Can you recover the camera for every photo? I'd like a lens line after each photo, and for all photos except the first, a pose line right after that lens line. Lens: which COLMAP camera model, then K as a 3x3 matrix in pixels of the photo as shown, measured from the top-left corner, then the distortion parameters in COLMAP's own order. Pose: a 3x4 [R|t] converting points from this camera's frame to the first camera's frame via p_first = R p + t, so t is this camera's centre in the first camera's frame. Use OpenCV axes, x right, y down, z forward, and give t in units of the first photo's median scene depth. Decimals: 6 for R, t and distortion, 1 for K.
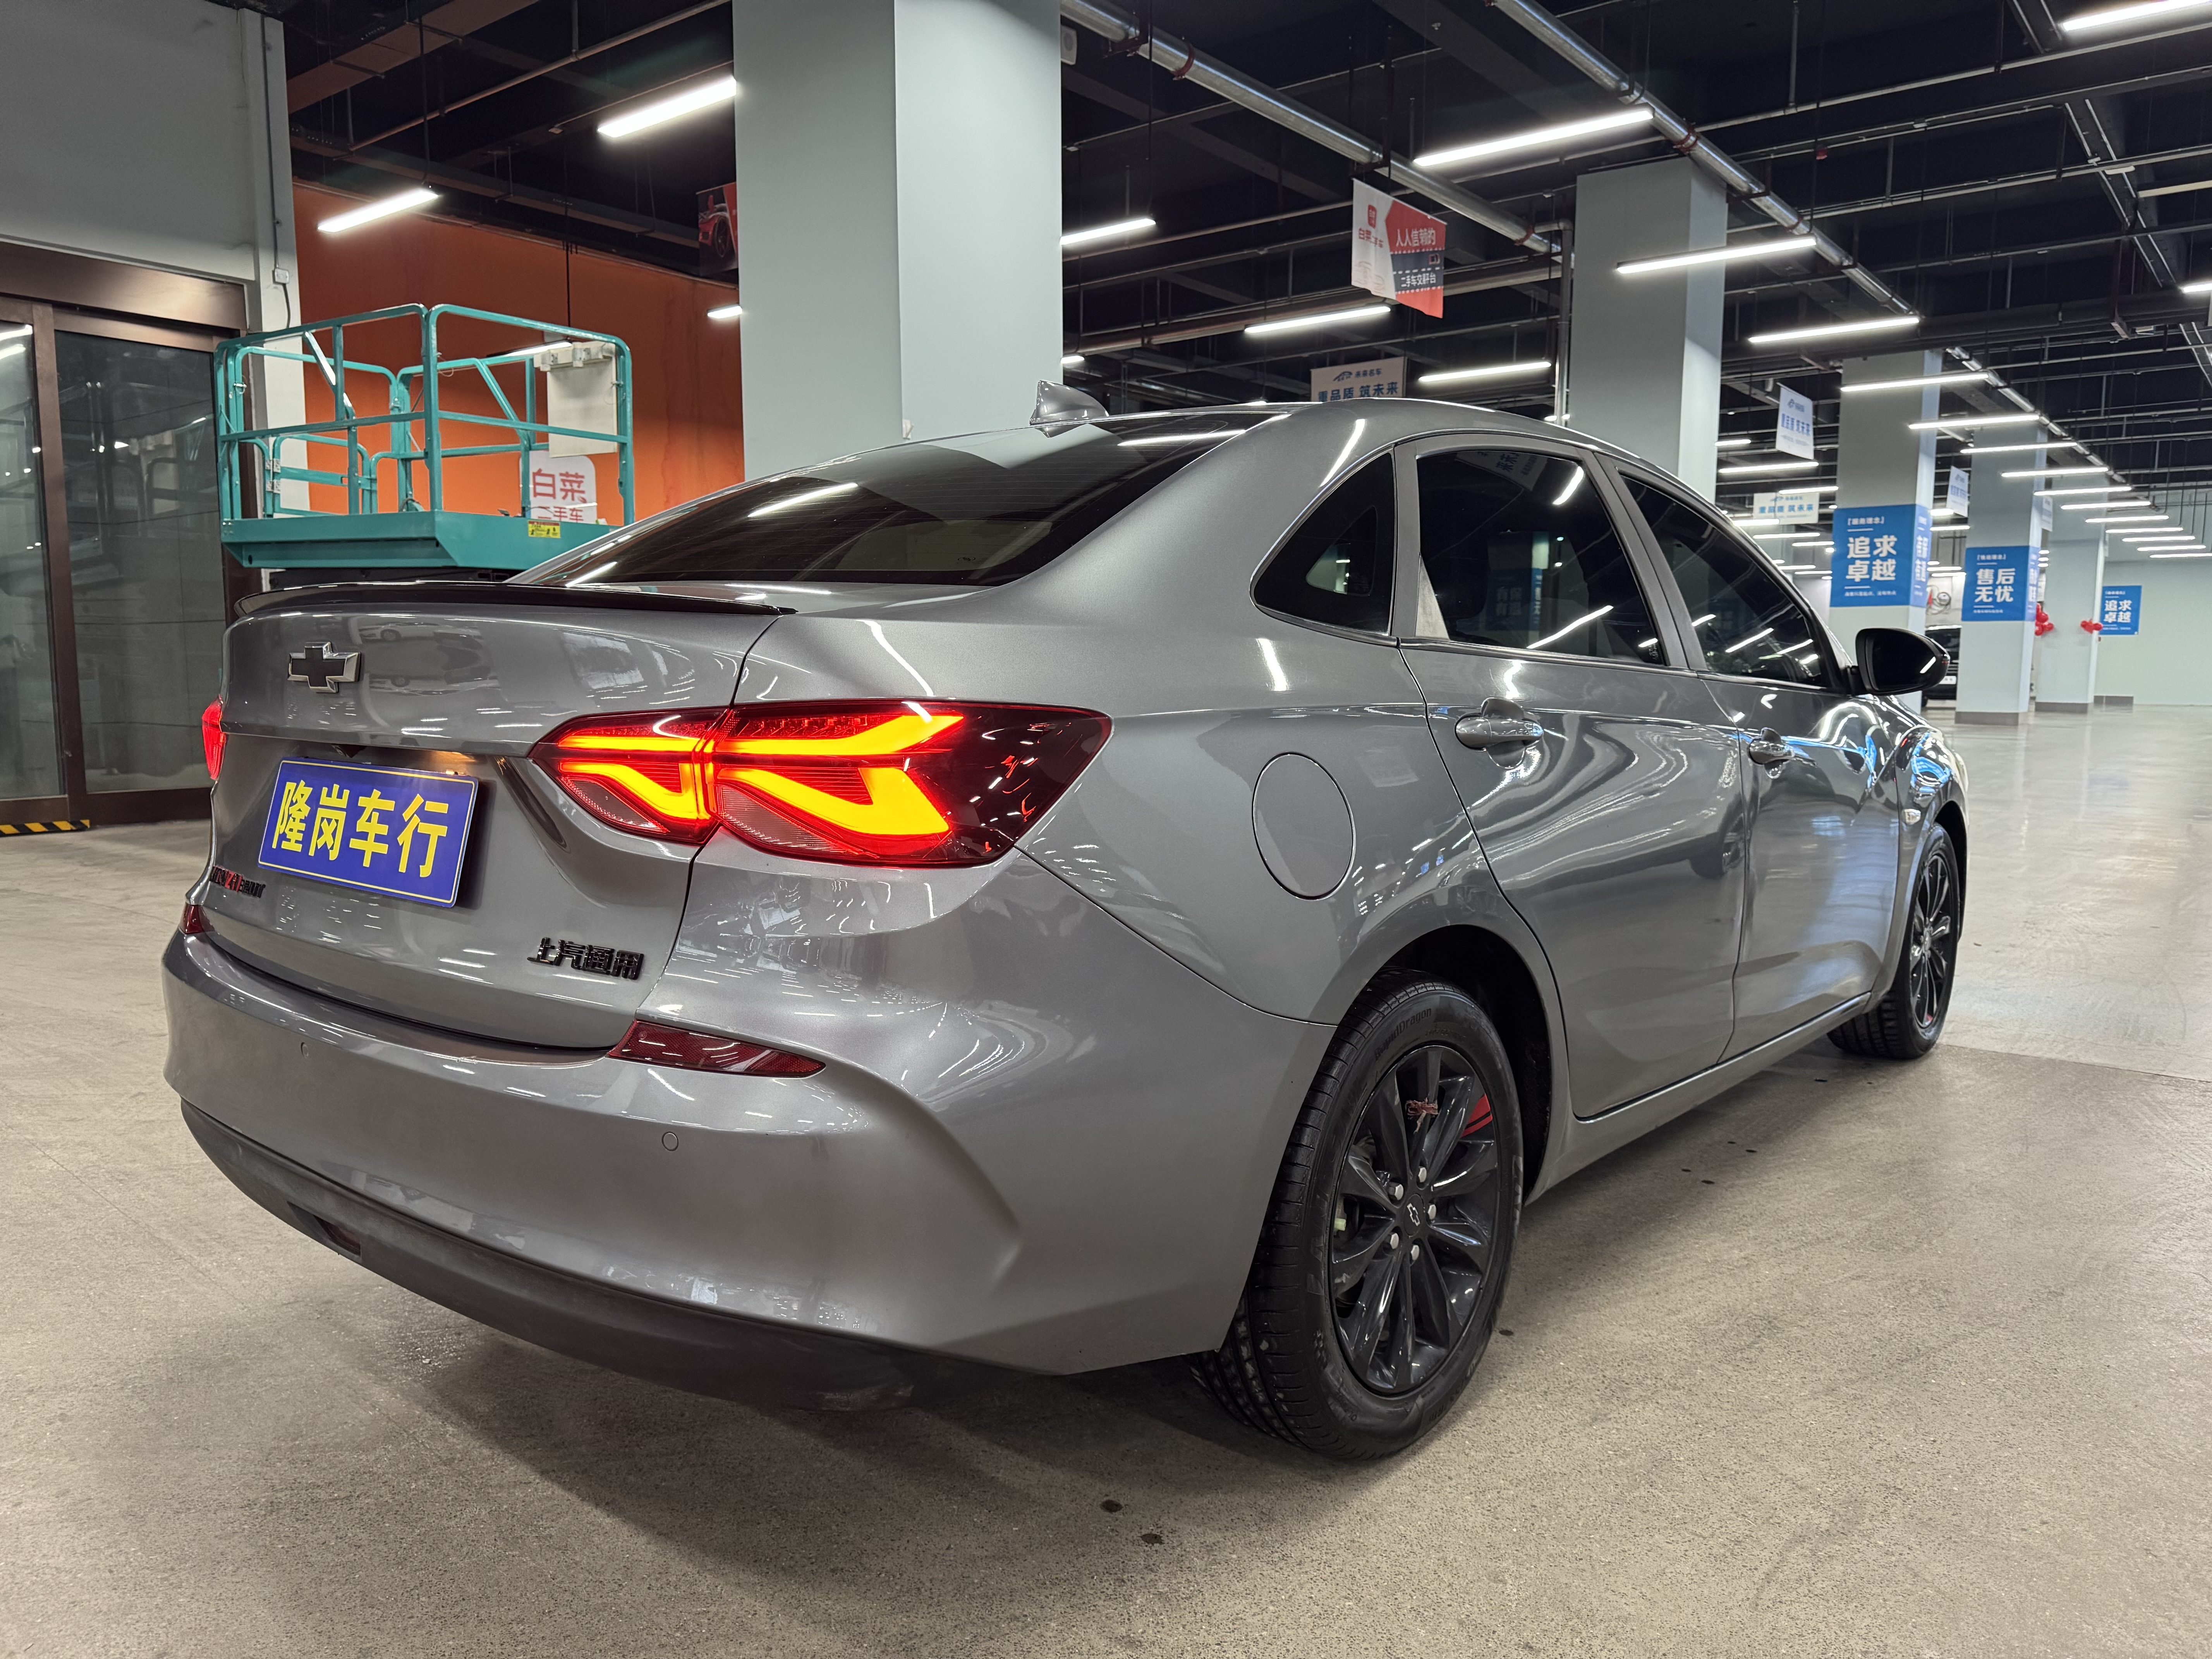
lens RADIAL K [[1558.7, 0, 1108.1], [0, 1558.7, 796.3], [0, 0, 1]] dist [0.083048, -0.119797]
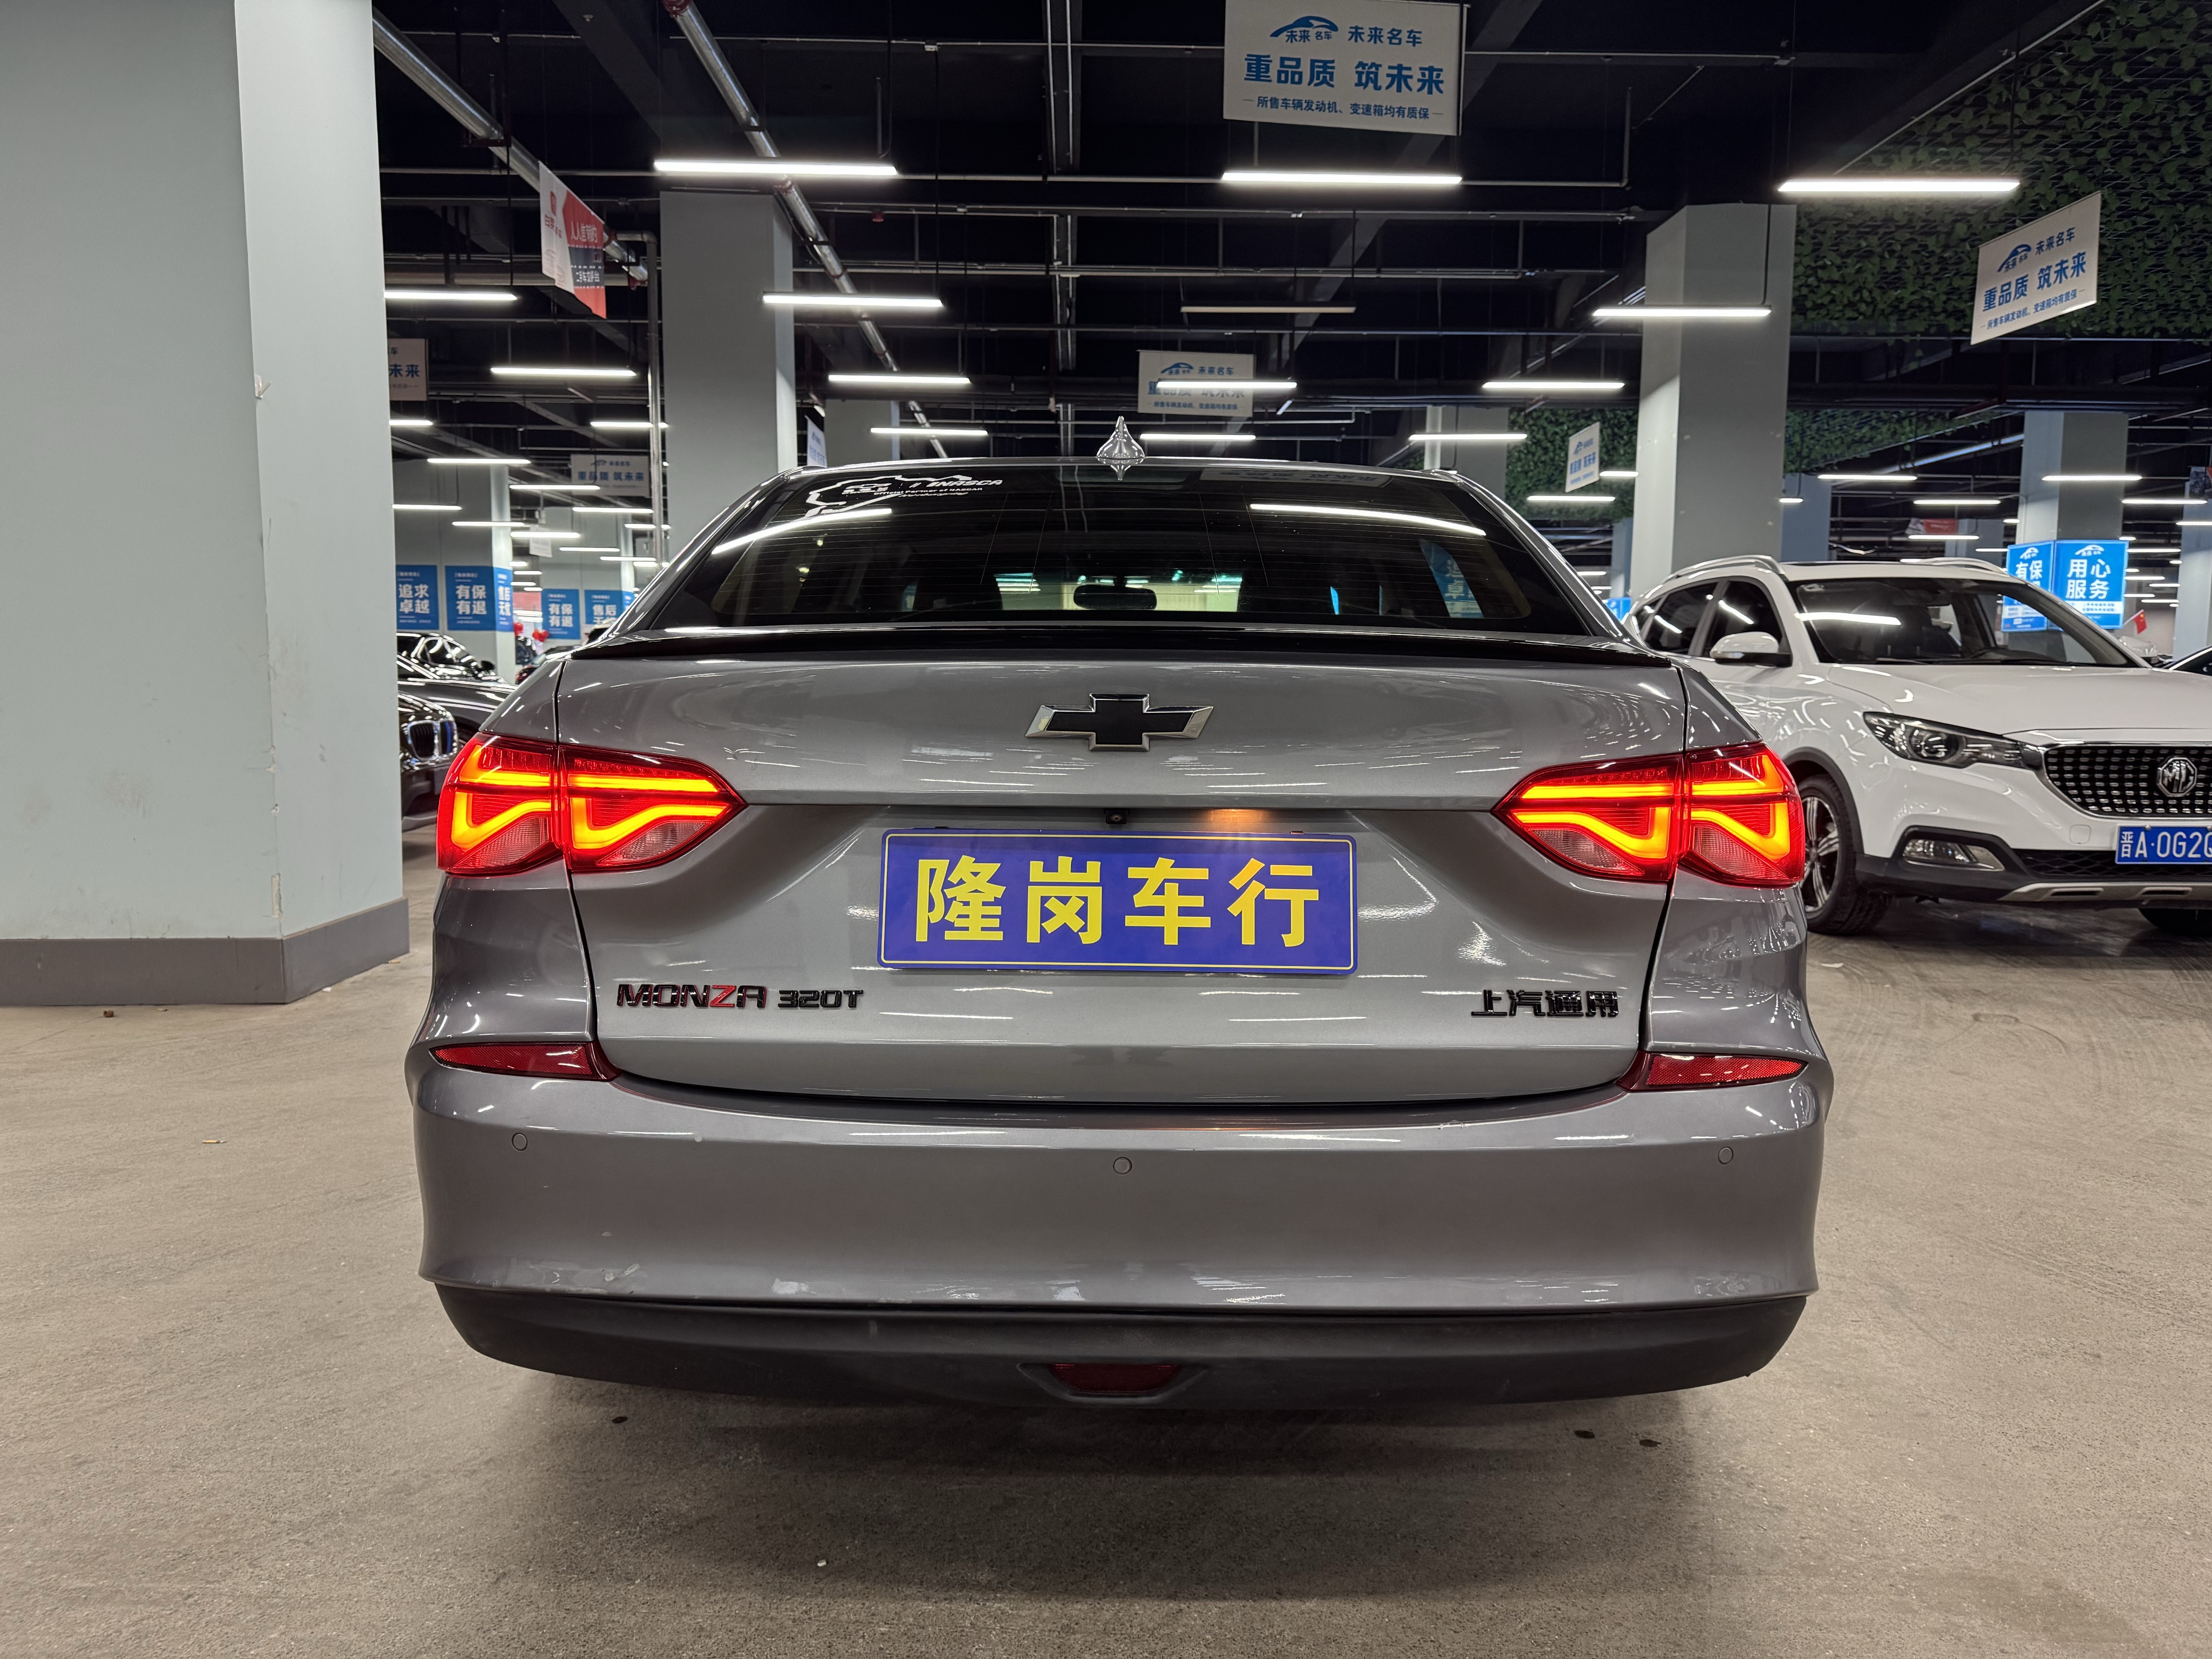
lens RADIAL K [[1558.7, 0, 1108.1], [0, 1558.7, 796.3], [0, 0, 1]] dist [0.083048, -0.119797]
pose [[0.768562, -0.047604, 0.638002, -1.008194], [0.050040, 0.998646, 0.014234, -0.050707], [-0.637815, 0.020985, 0.769903, 0.334822]]
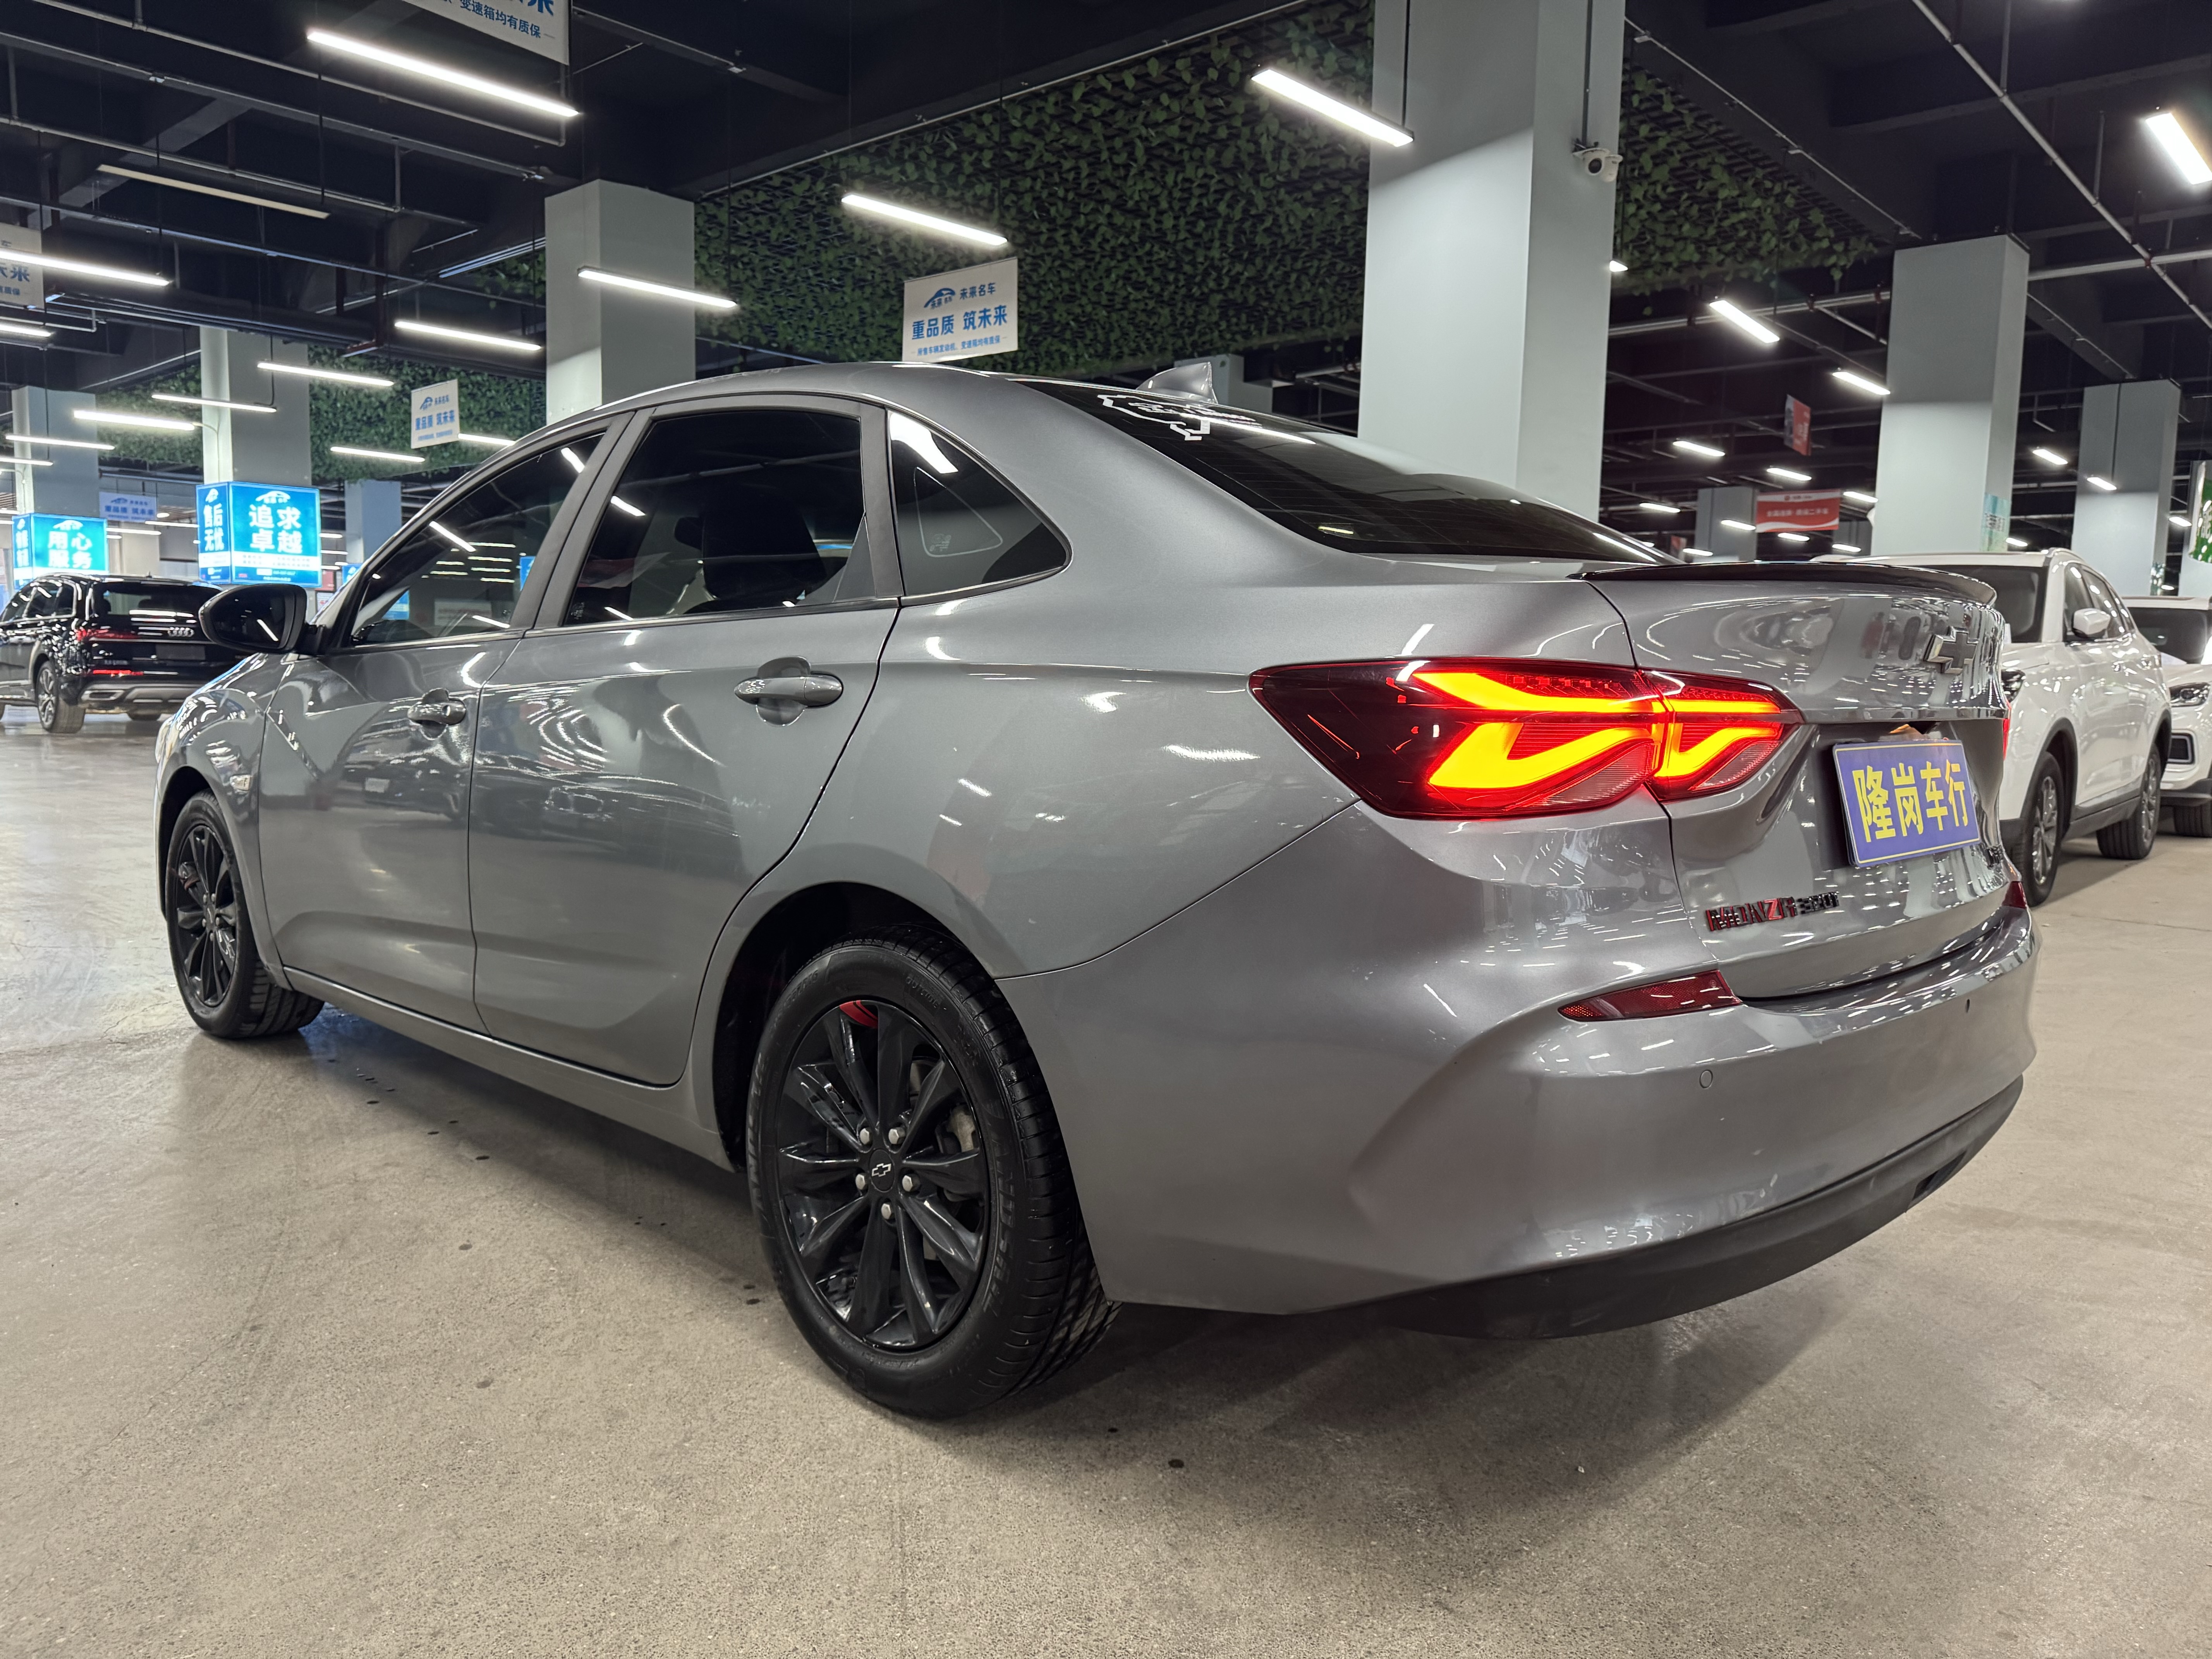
lens RADIAL K [[1558.7, 0, 1108.1], [0, 1558.7, 796.3], [0, 0, 1]] dist [0.083048, -0.119797]
pose [[0.064474, -0.082388, 0.994513, -1.544892], [0.064734, 0.994832, 0.078218, -0.099696], [-0.995818, 0.059336, 0.069474, 1.443750]]
